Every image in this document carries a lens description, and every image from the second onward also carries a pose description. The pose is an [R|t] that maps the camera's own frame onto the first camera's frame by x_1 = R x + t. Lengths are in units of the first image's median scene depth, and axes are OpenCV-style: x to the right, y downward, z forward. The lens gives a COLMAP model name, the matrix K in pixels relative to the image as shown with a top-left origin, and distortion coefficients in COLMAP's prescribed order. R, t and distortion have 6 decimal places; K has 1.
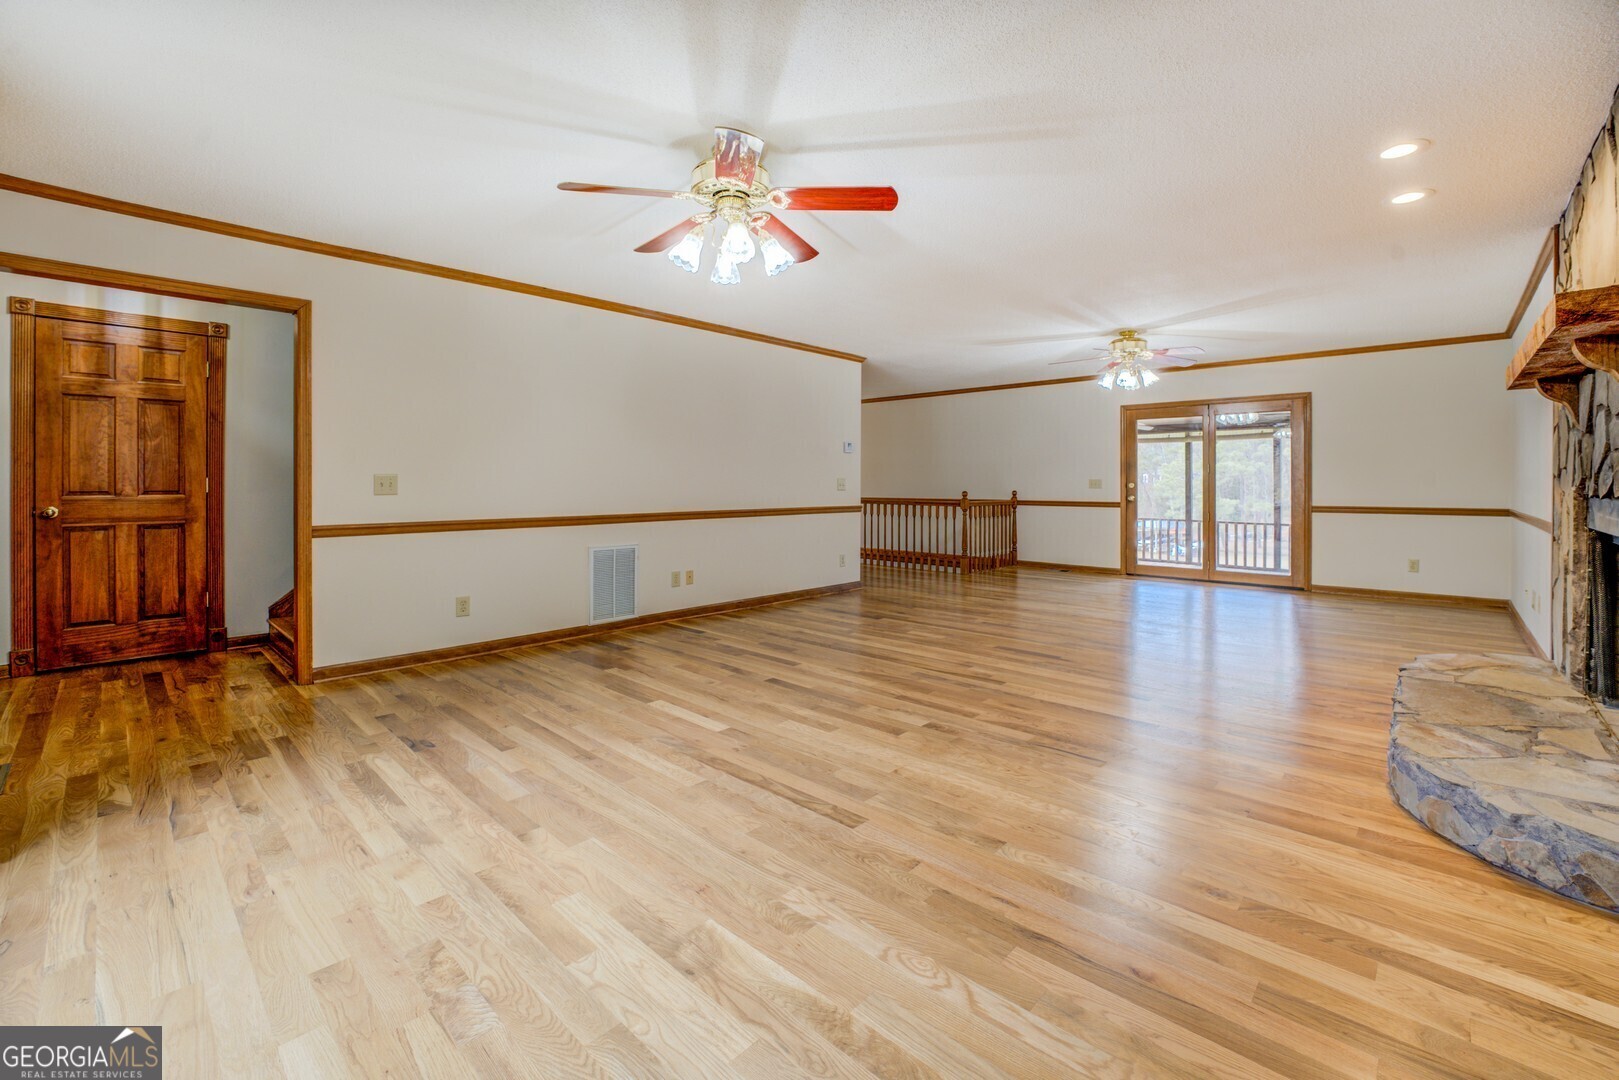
lens RADIAL K [[668.3, 0, 811.3], [0, 668.3, 481.4], [0, 0, 1]] dist [-0.000022, 0.000008]
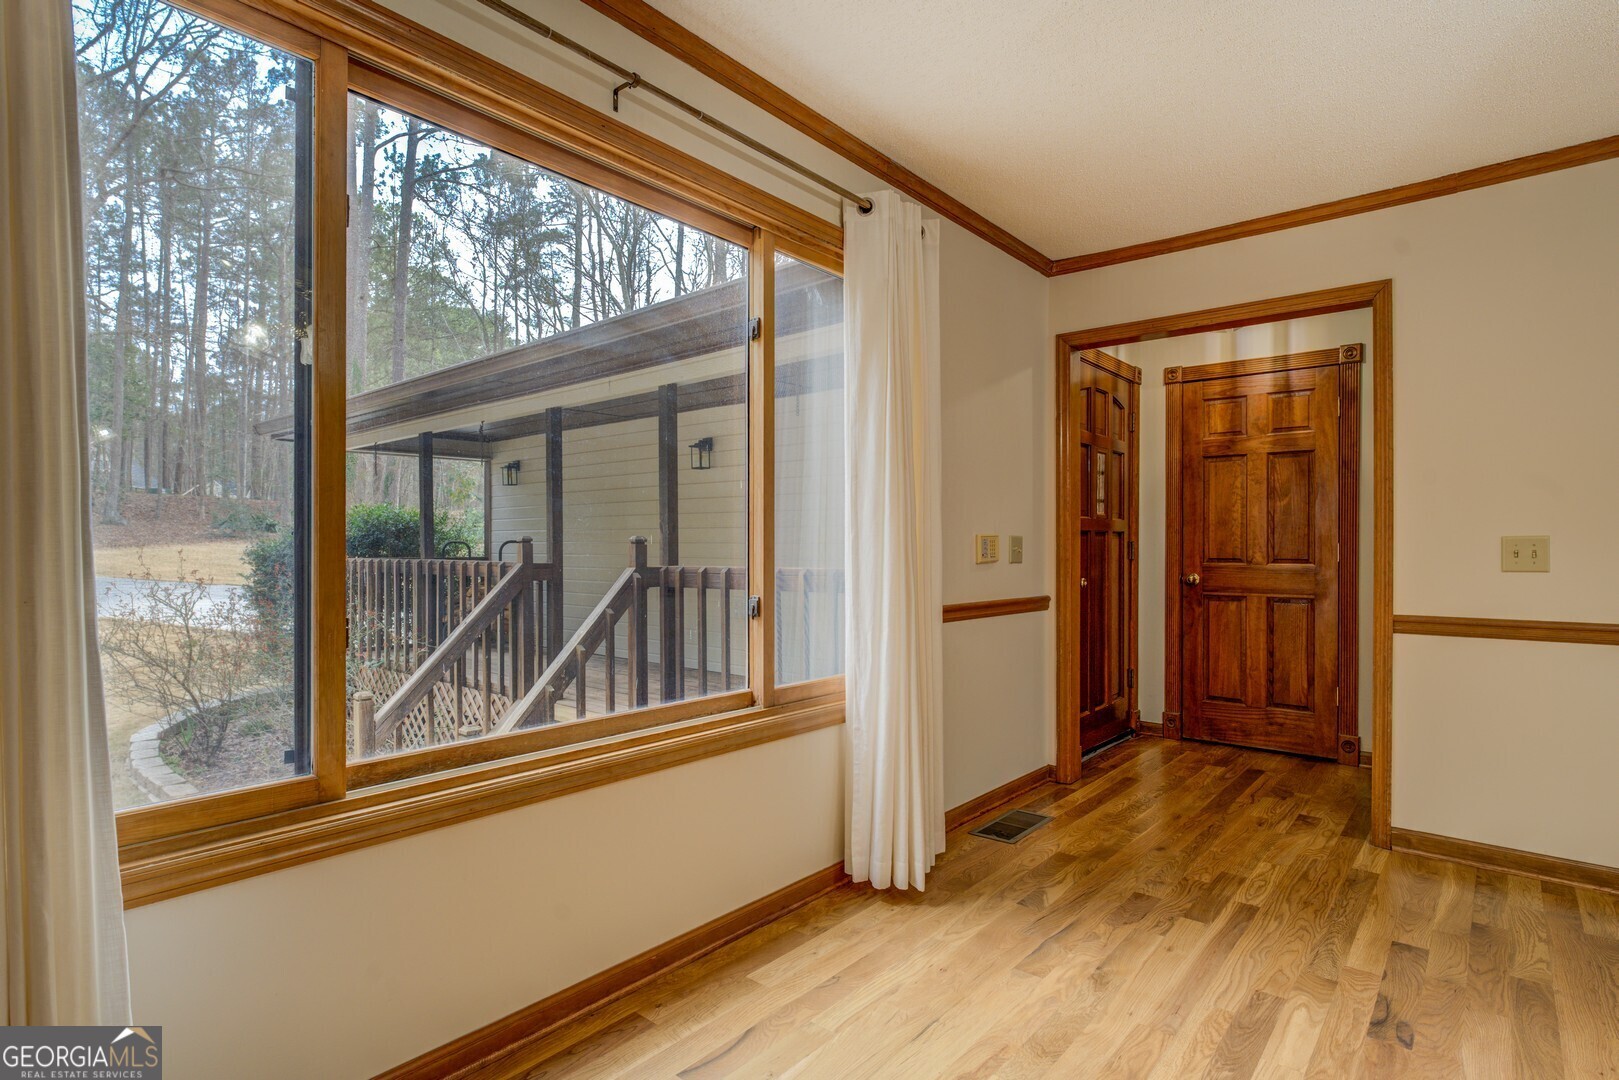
lens RADIAL K [[828.3, 0, 810.8], [0, 828.3, 552.2], [0, 0, 1]] dist [-0.004702, -0.000501]
pose [[0.058590, 0.006126, -0.998263, 0.043200], [-0.000757, 0.999981, 0.006092, -0.000387], [0.998282, 0.000399, 0.058594, 0.348397]]
